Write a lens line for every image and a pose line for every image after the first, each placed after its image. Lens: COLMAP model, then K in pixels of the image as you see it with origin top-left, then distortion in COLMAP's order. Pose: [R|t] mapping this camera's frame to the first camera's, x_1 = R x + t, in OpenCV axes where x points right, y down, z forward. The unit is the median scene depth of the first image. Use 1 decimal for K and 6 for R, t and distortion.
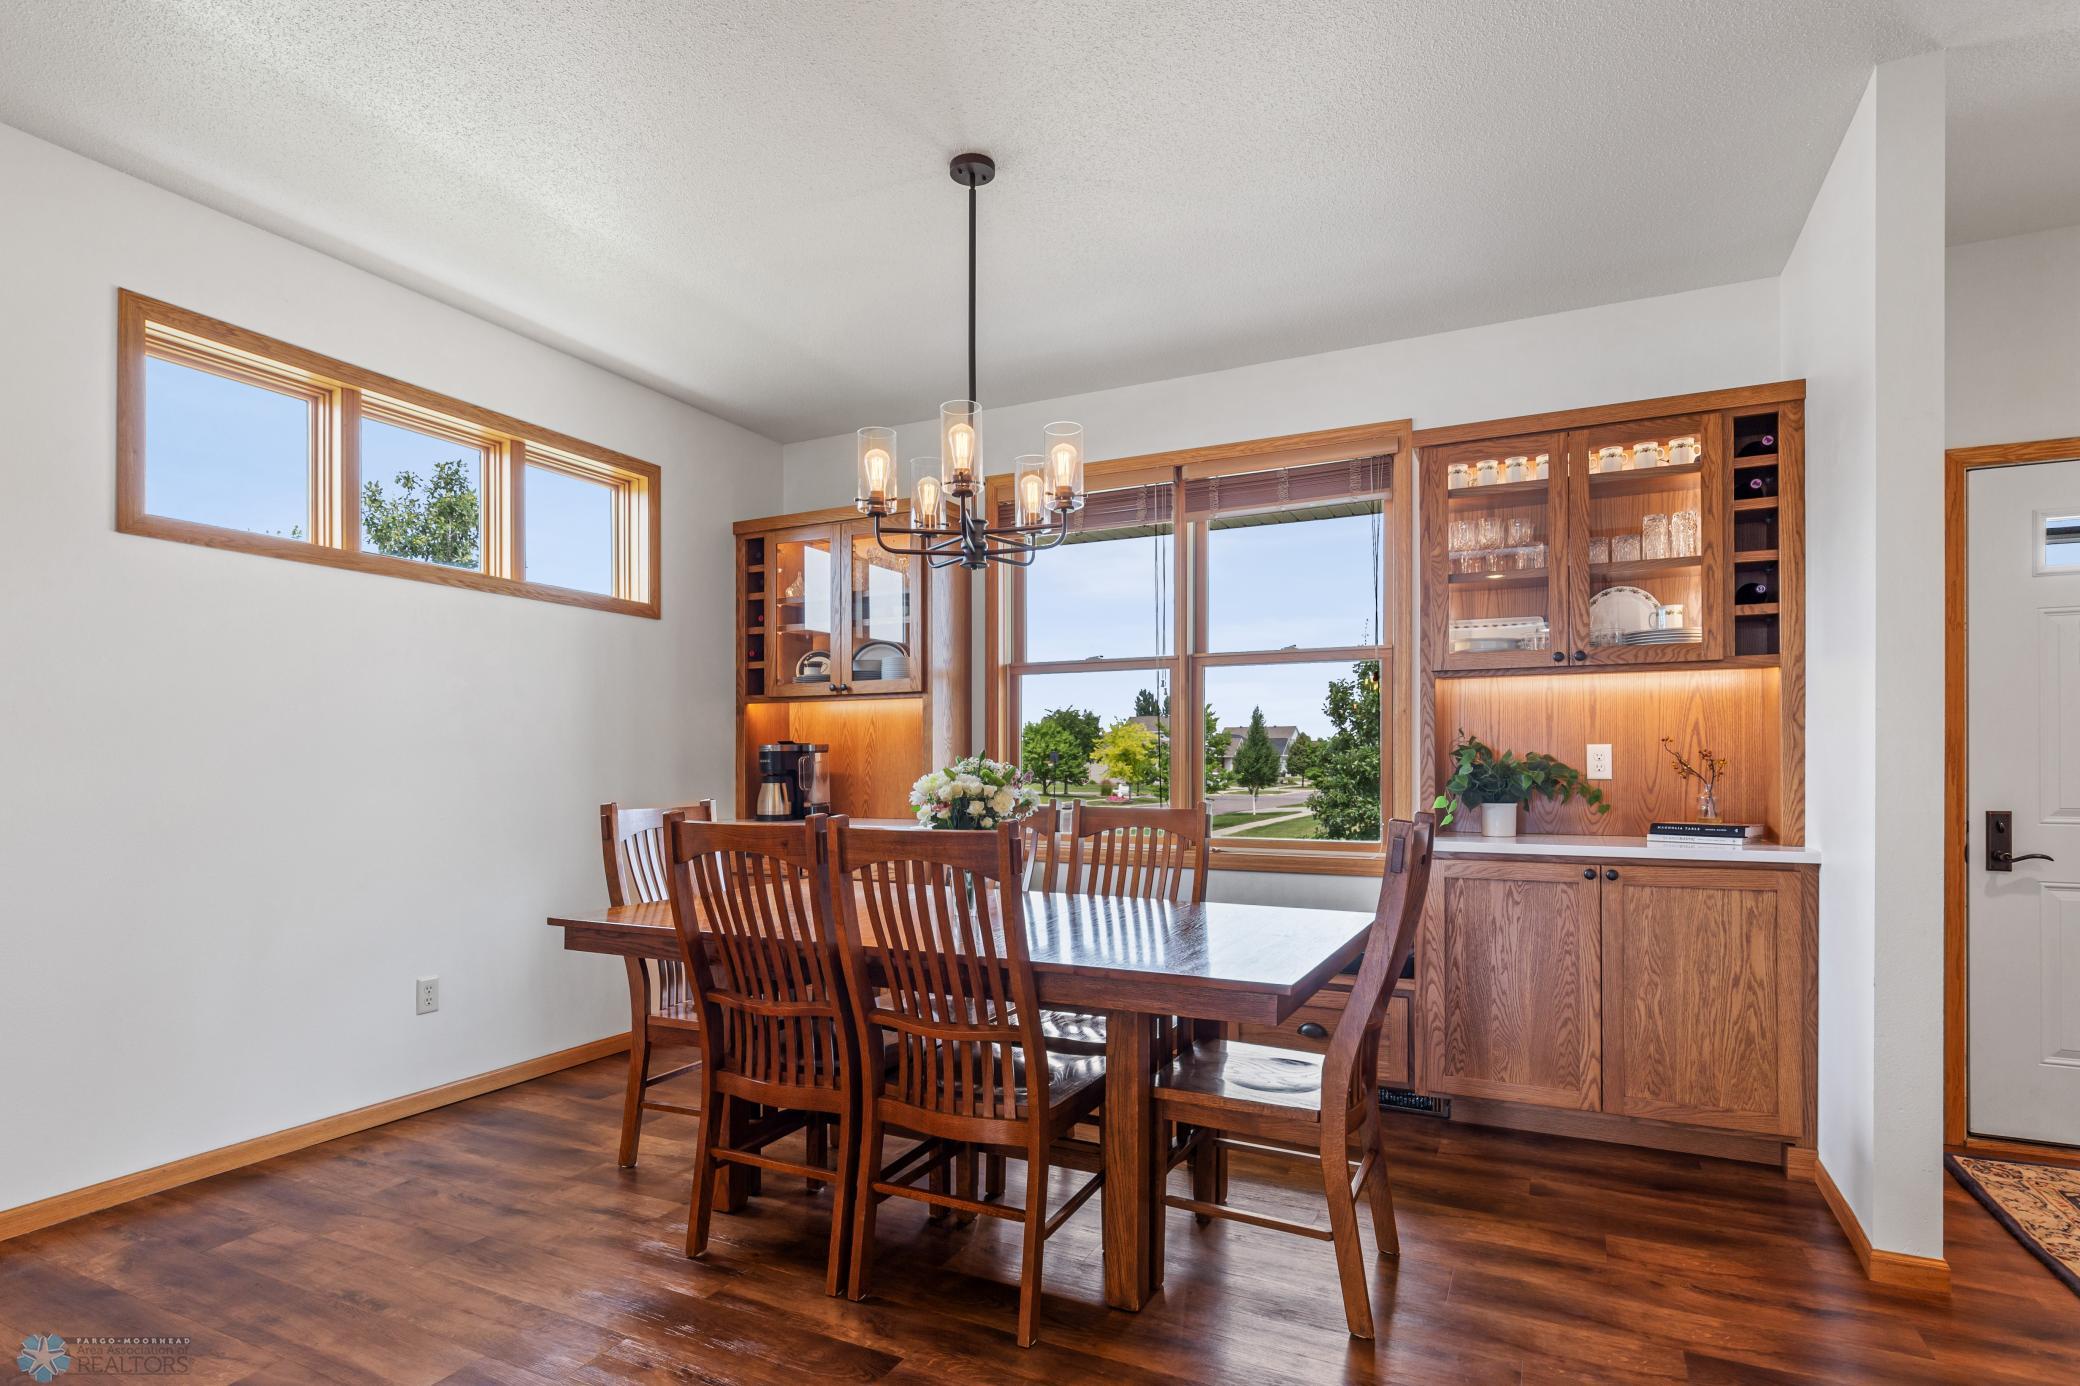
lens RADIAL K [[1067.4, 0, 1033.7], [0, 1067.4, 745.9], [0, 0, 1]] dist [0.003112, -0.001373]
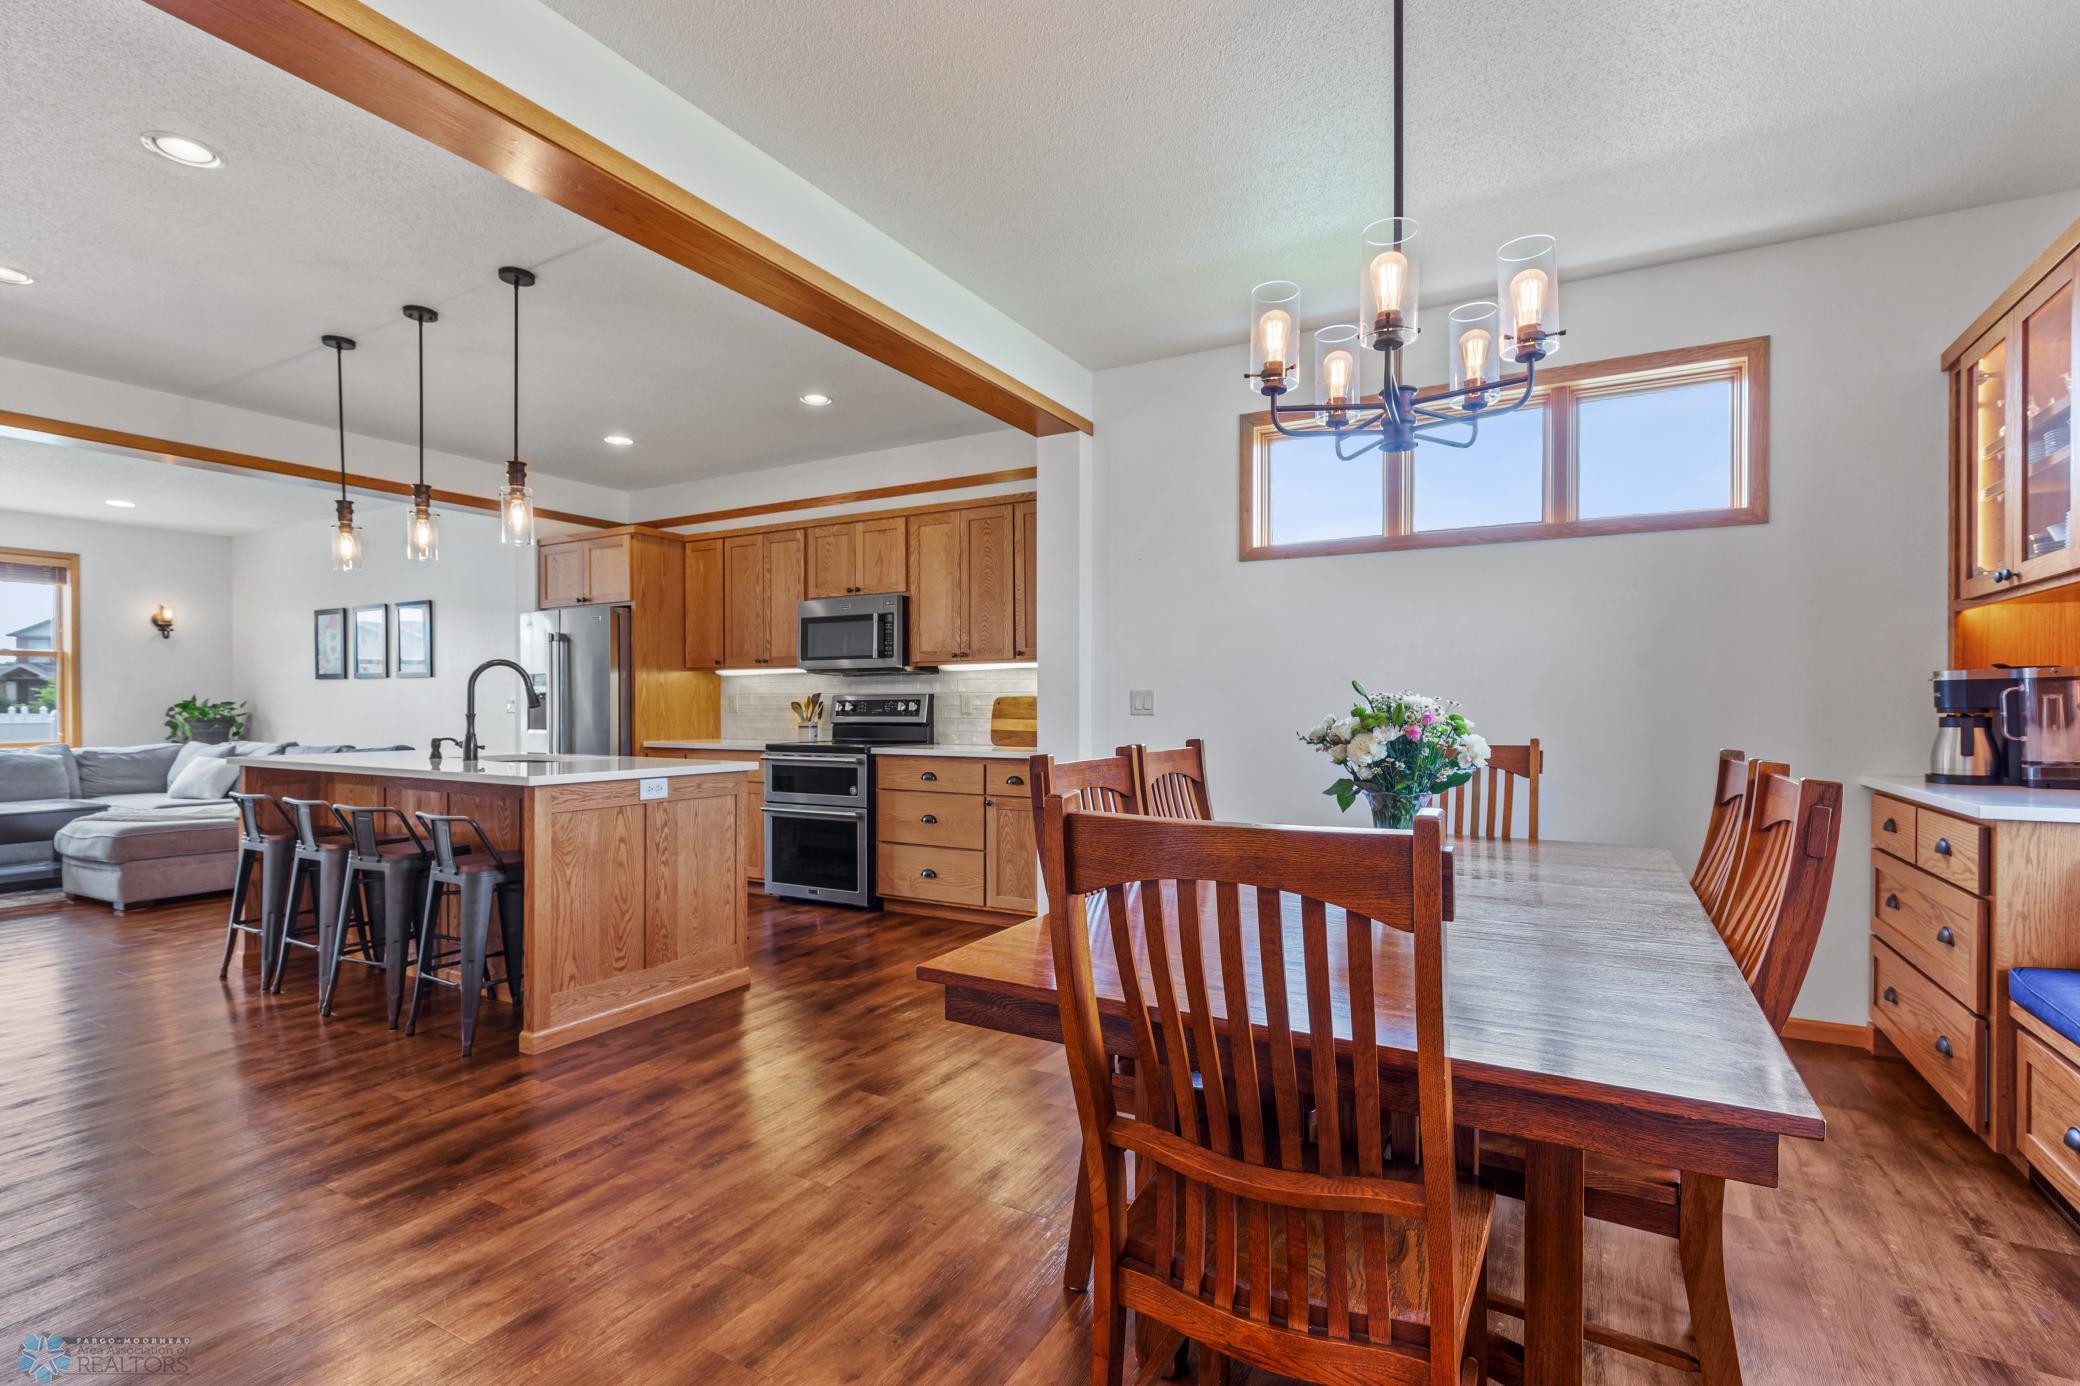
lens RADIAL K [[955.6, 0, 1047.0], [0, 955.6, 706.6], [0, 0, 1]] dist [0.001817, -0.003014]
pose [[-0.047317, 0.005360, -0.998866, 0.507377], [0.021216, 0.999765, 0.004360, 0.008898], [0.998655, -0.020986, -0.047420, 0.593876]]
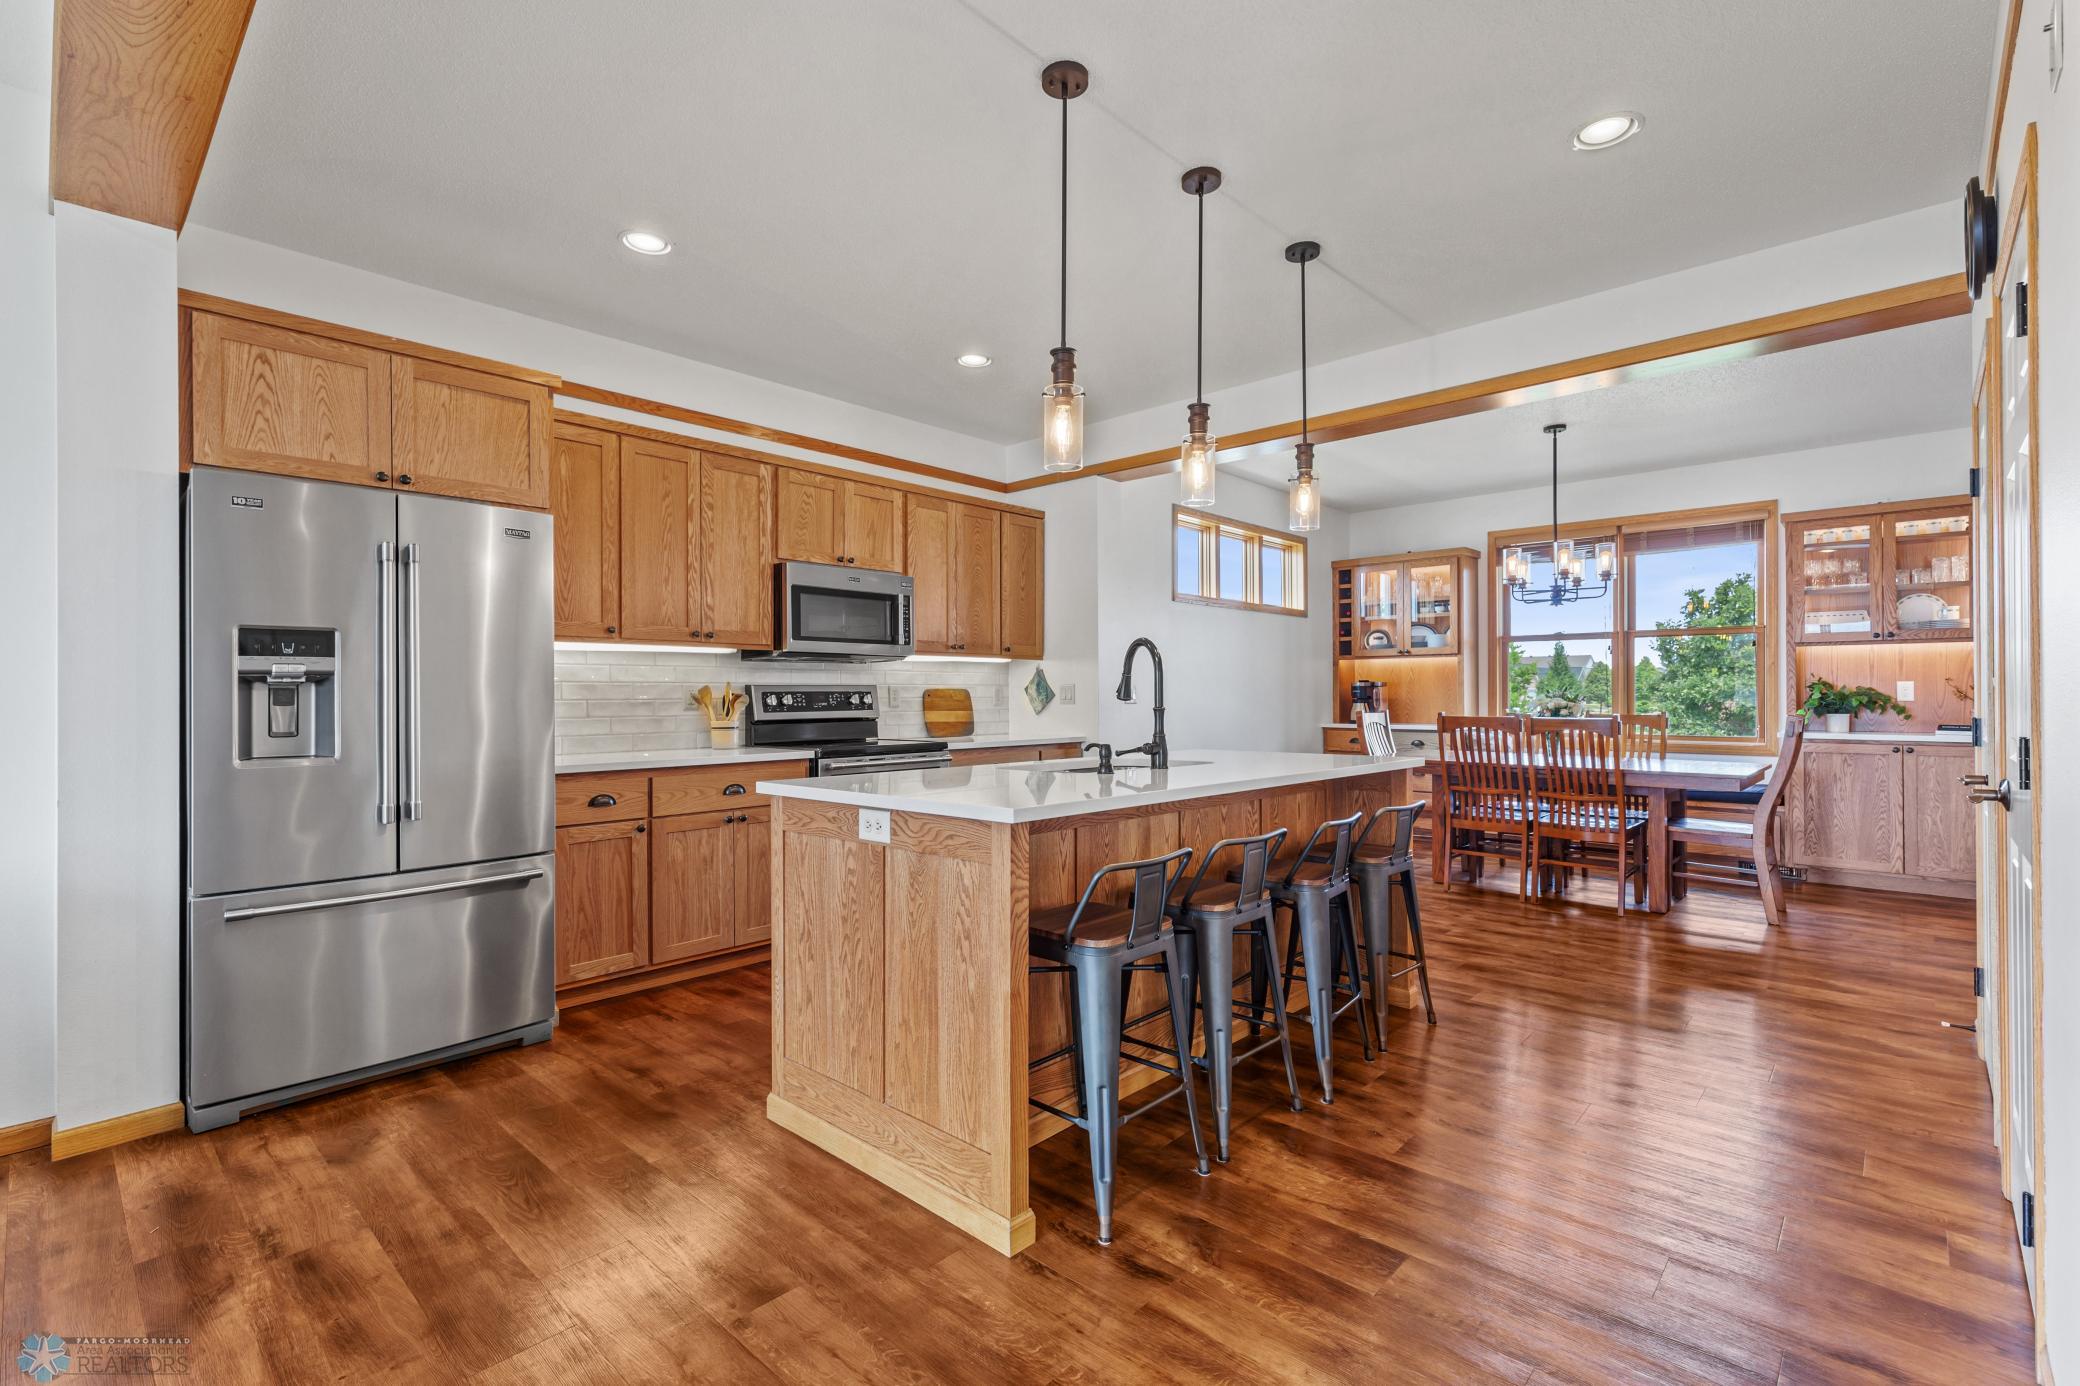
lens RADIAL K [[940.9, 0, 1019.8], [0, 940.9, 683.0], [0, 0, 1]] dist [0.001402, -0.000574]
pose [[0.957146, -0.005144, -0.289561, -0.443064], [0.007443, 0.999949, 0.006839, -0.020738], [0.289511, -0.008701, 0.957135, -0.959979]]
